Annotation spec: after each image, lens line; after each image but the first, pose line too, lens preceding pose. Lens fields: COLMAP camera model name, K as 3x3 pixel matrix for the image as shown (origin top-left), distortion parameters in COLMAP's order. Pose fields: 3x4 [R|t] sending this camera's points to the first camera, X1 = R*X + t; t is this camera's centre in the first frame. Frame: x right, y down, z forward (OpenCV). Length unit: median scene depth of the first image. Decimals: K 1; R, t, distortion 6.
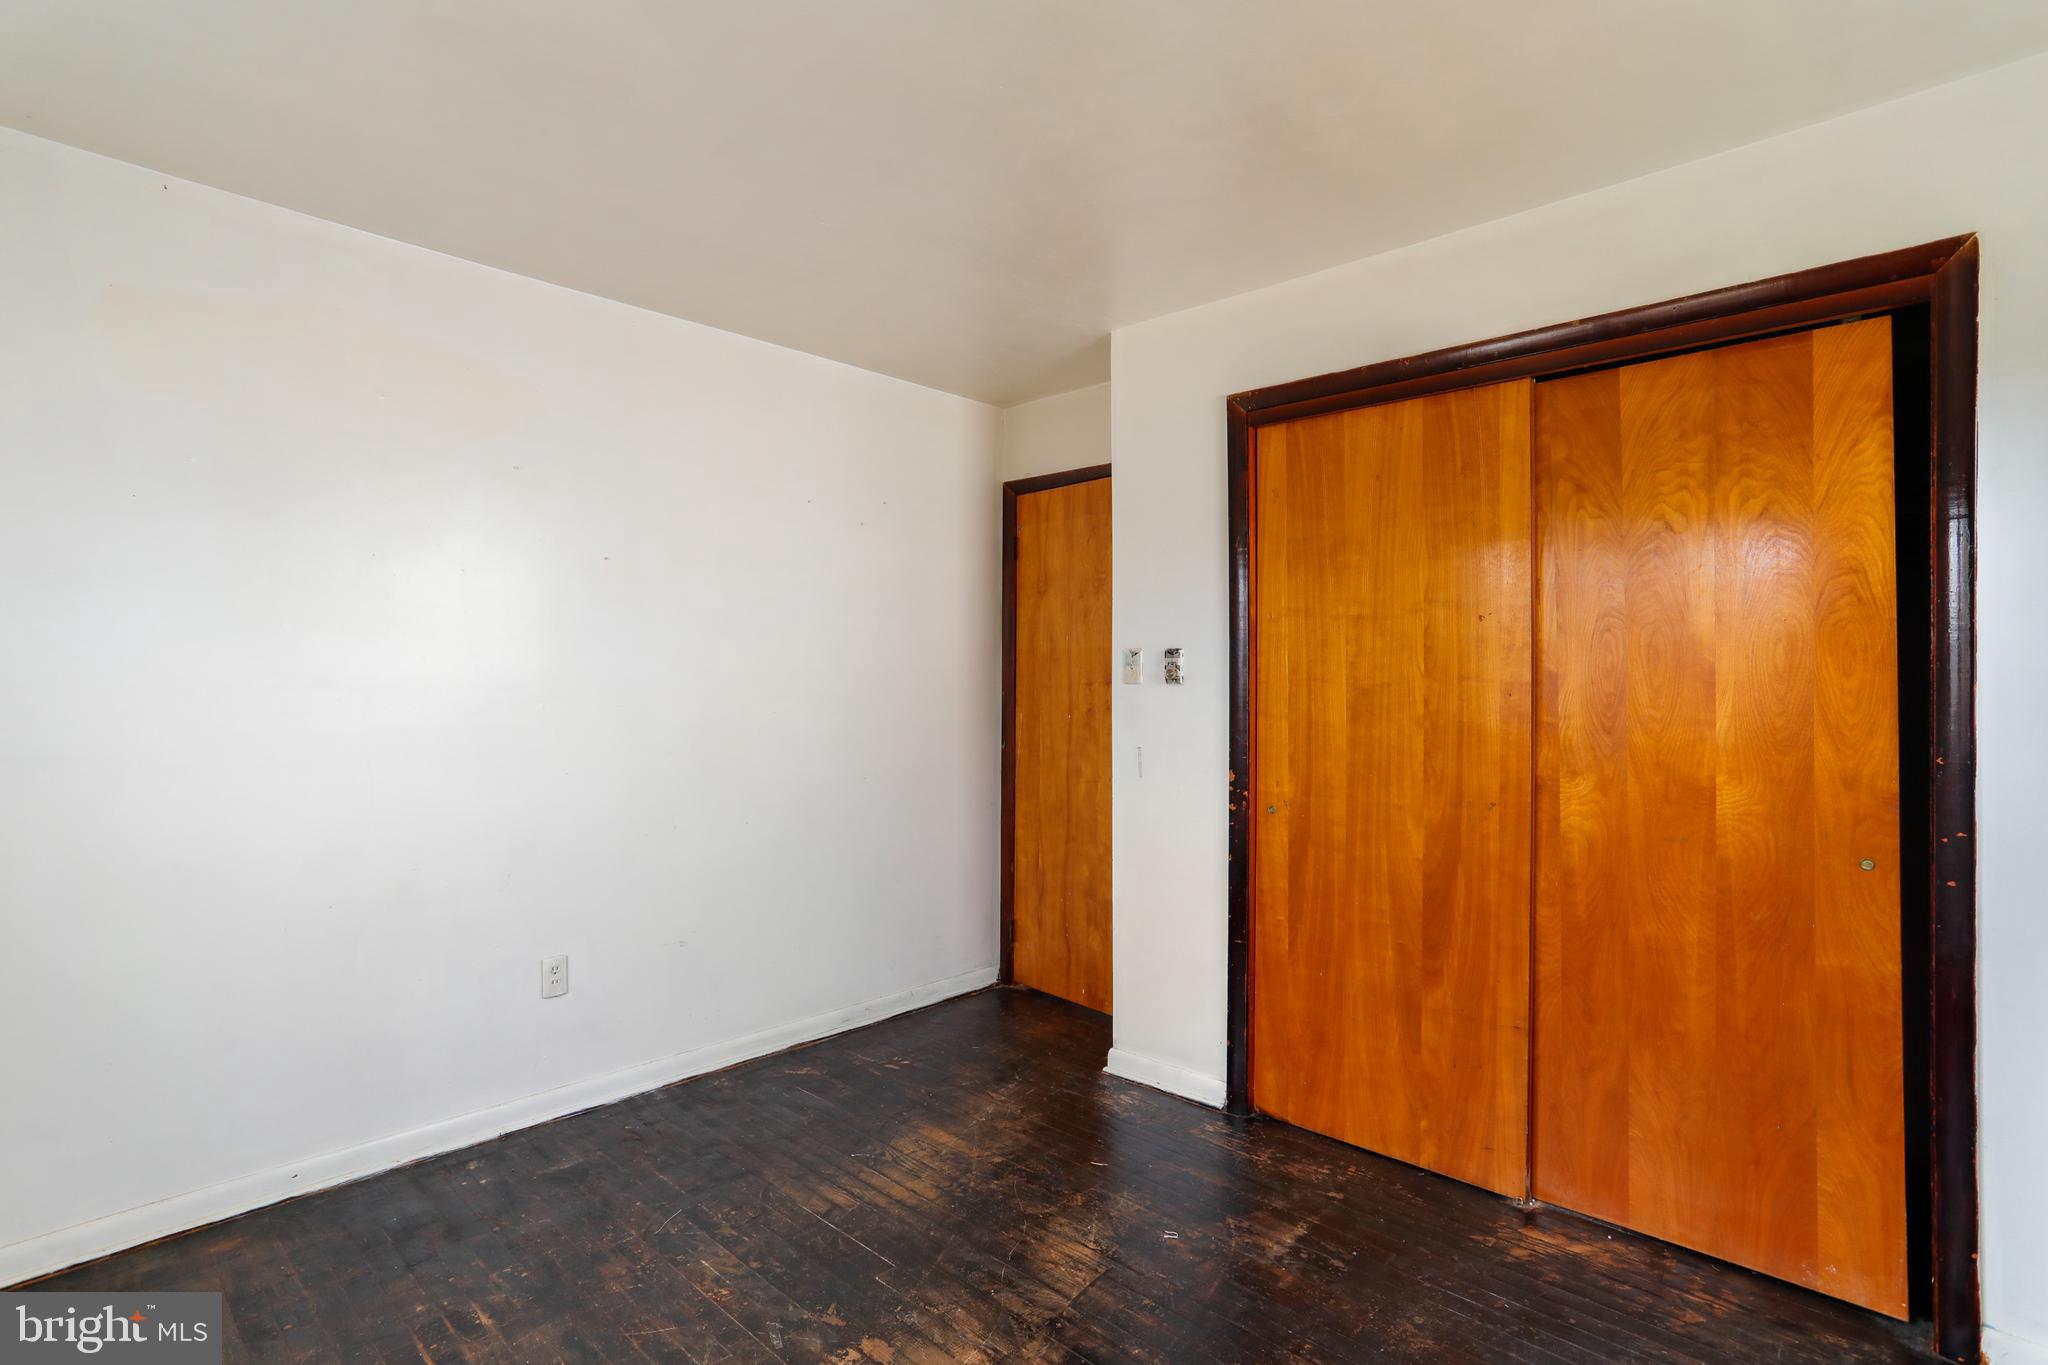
lens RADIAL K [[999.9, 0, 1017.8], [0, 999.9, 671.7], [0, 0, 1]] dist [-0.037820, 0.009419]
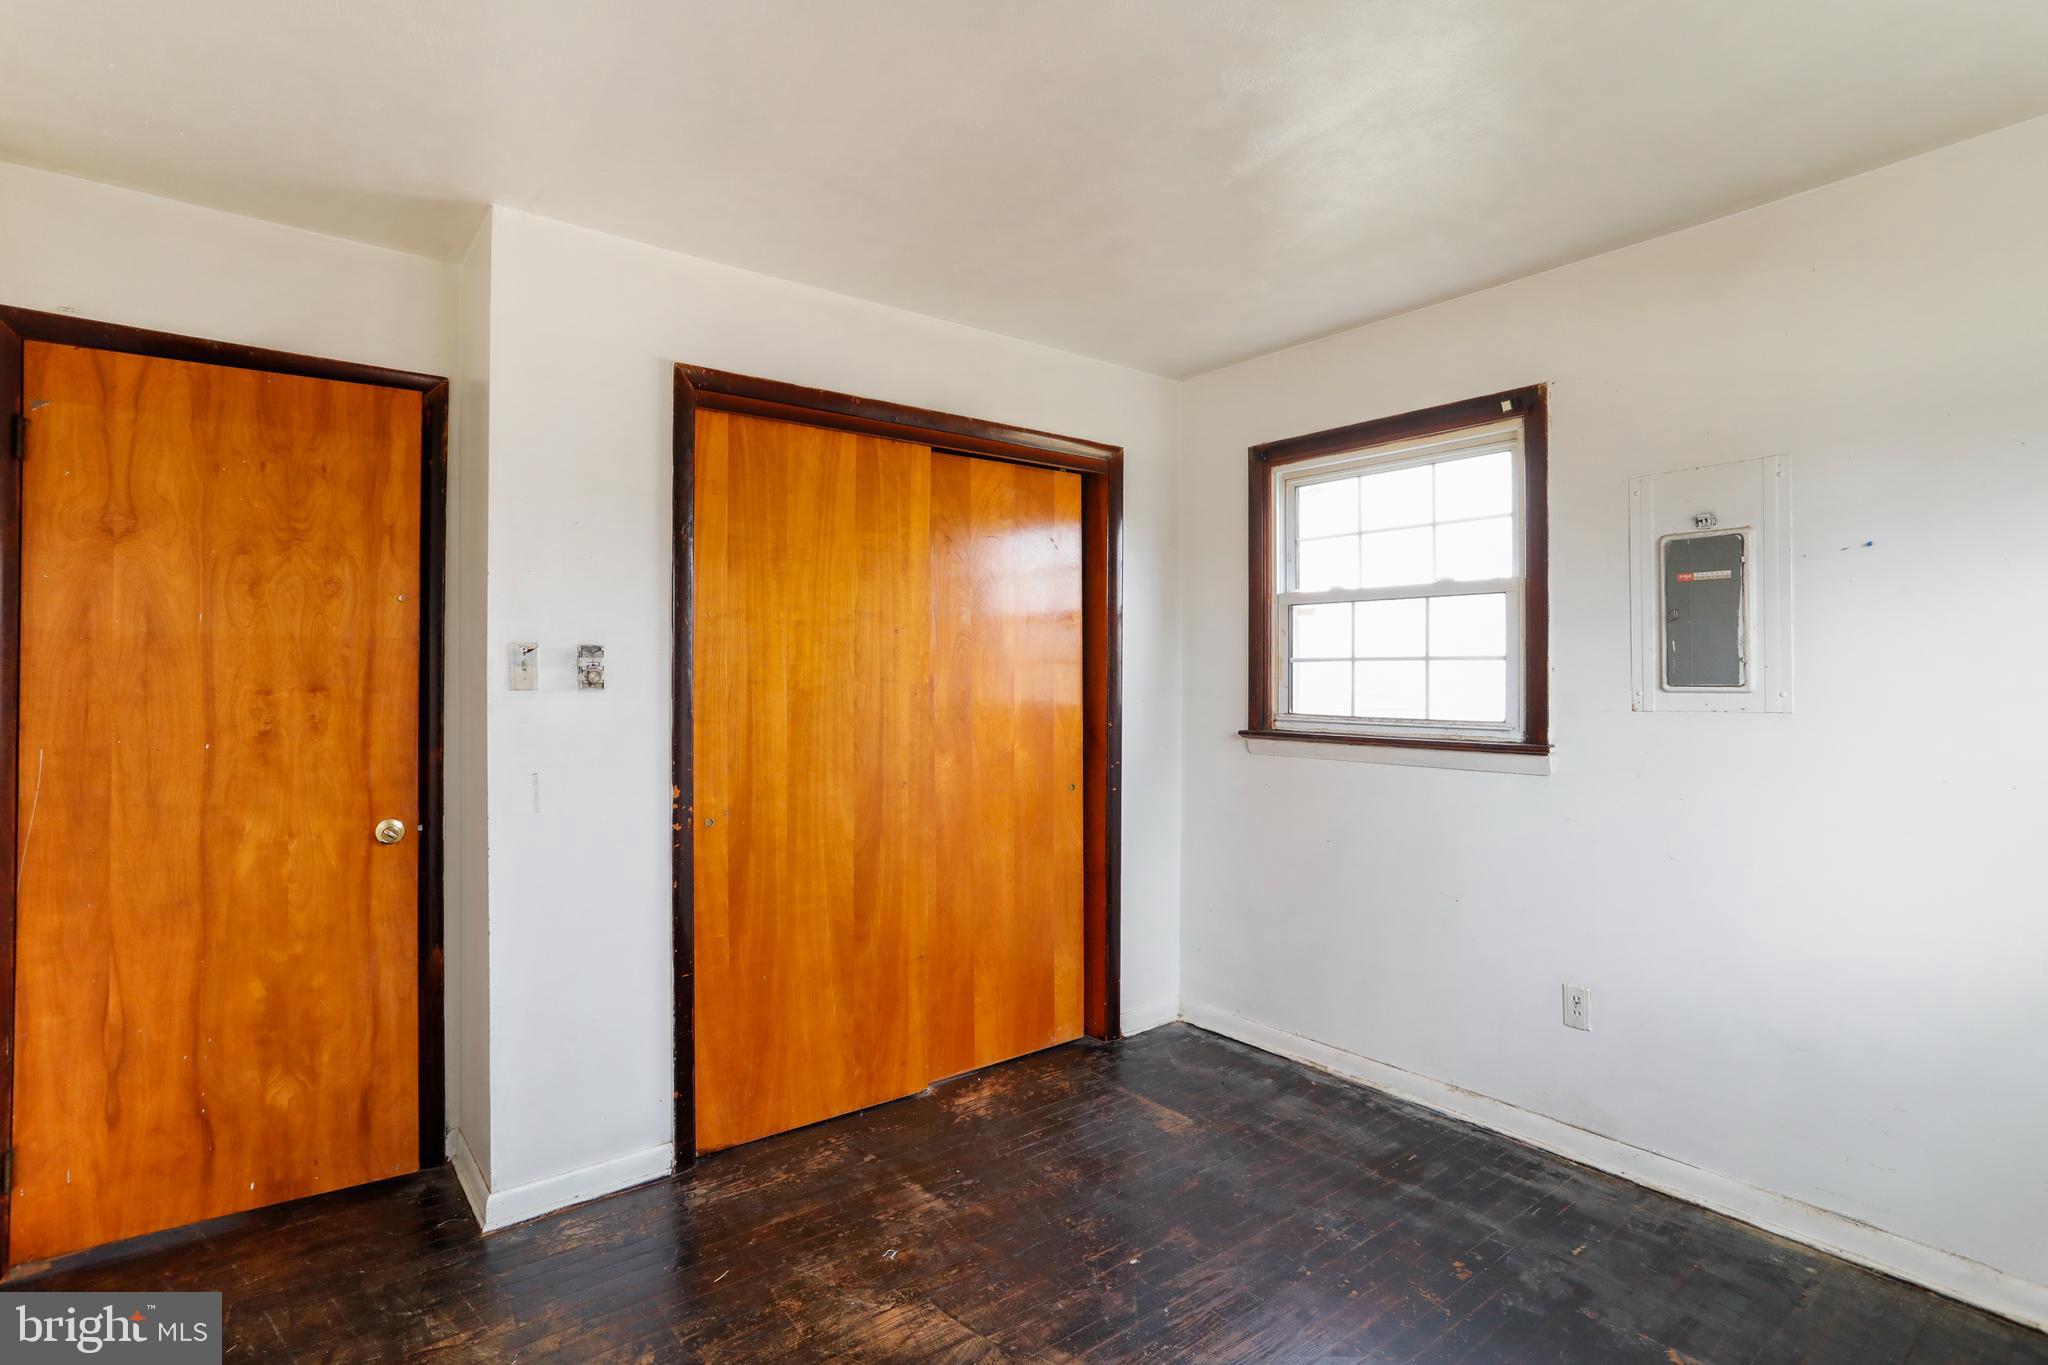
lens RADIAL K [[999.9, 0, 1023.6], [0, 999.9, 671.2], [0, 0, 1]] dist [-0.037820, 0.009419]
pose [[0.136979, 0.003741, 0.990567, -0.663367], [-0.005246, 0.999982, -0.003051, -0.001895], [-0.990560, -0.004778, 0.136996, 0.618253]]
